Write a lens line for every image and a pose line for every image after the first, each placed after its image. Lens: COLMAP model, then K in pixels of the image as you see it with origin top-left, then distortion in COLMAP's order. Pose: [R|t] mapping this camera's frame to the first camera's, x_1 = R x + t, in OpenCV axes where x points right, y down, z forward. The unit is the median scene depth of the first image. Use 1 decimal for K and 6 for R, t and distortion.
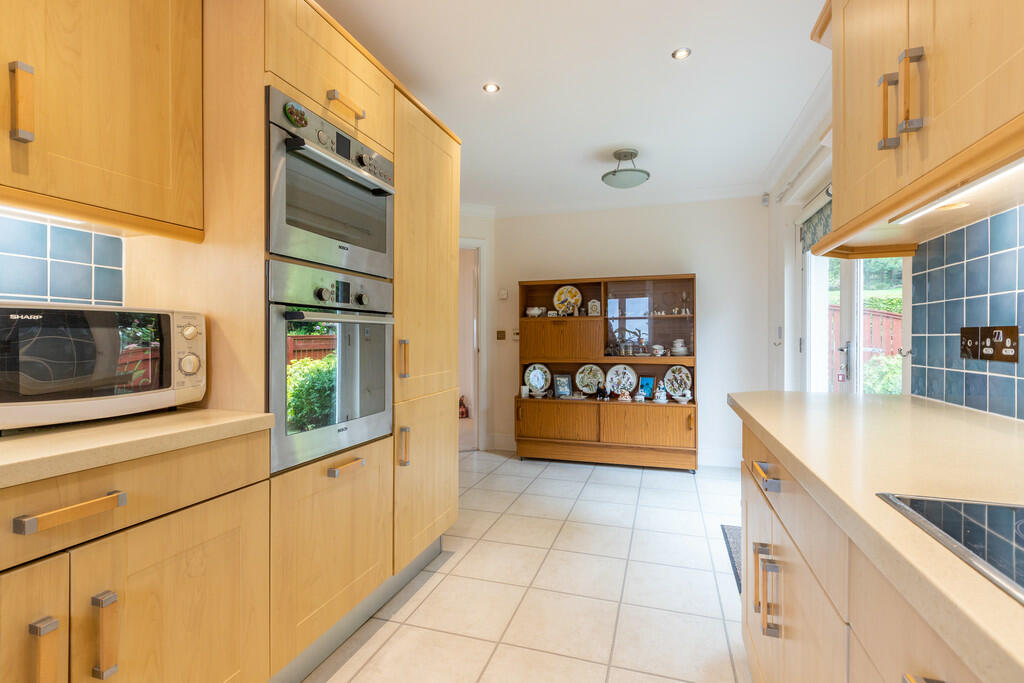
lens RADIAL K [[459.2, 0, 516.4], [0, 459.2, 339.6], [0, 0, 1]] dist [-0.003101, 0.000302]
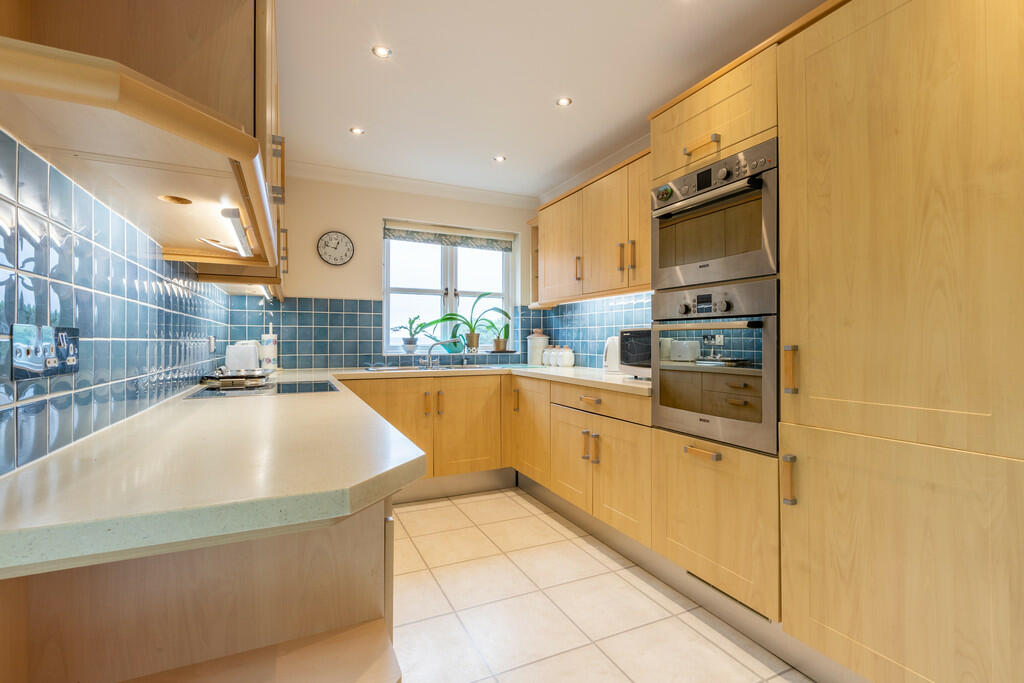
lens RADIAL K [[459.2, 0, 513.9], [0, 459.2, 337.8], [0, 0, 1]] dist [-0.003101, 0.000302]
pose [[-0.733155, -0.006229, -0.680033, 0.801234], [-0.003327, 0.999979, -0.005574, -0.007696], [0.680053, -0.001824, -0.733161, 1.571418]]
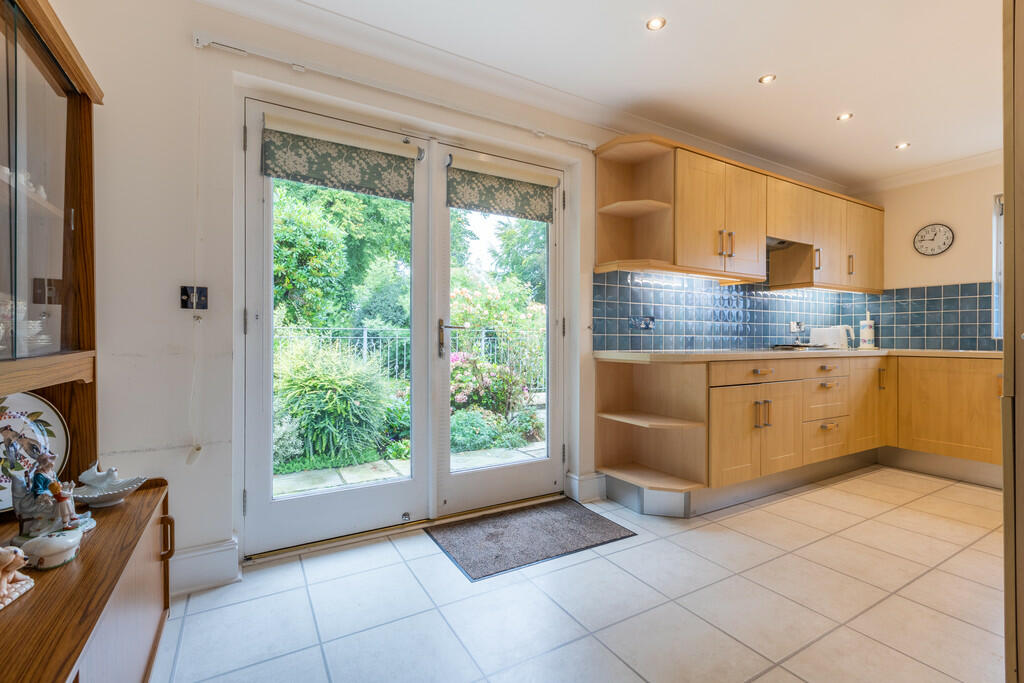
lens RADIAL K [[459.2, 0, 511.4], [0, 459.2, 340.0], [0, 0, 1]] dist [-0.003101, 0.000302]
pose [[-0.735345, -0.005965, 0.677666, -0.104872], [-0.002168, 0.999977, 0.006449, 0.069506], [-0.677689, 0.003273, -0.735341, 2.673916]]
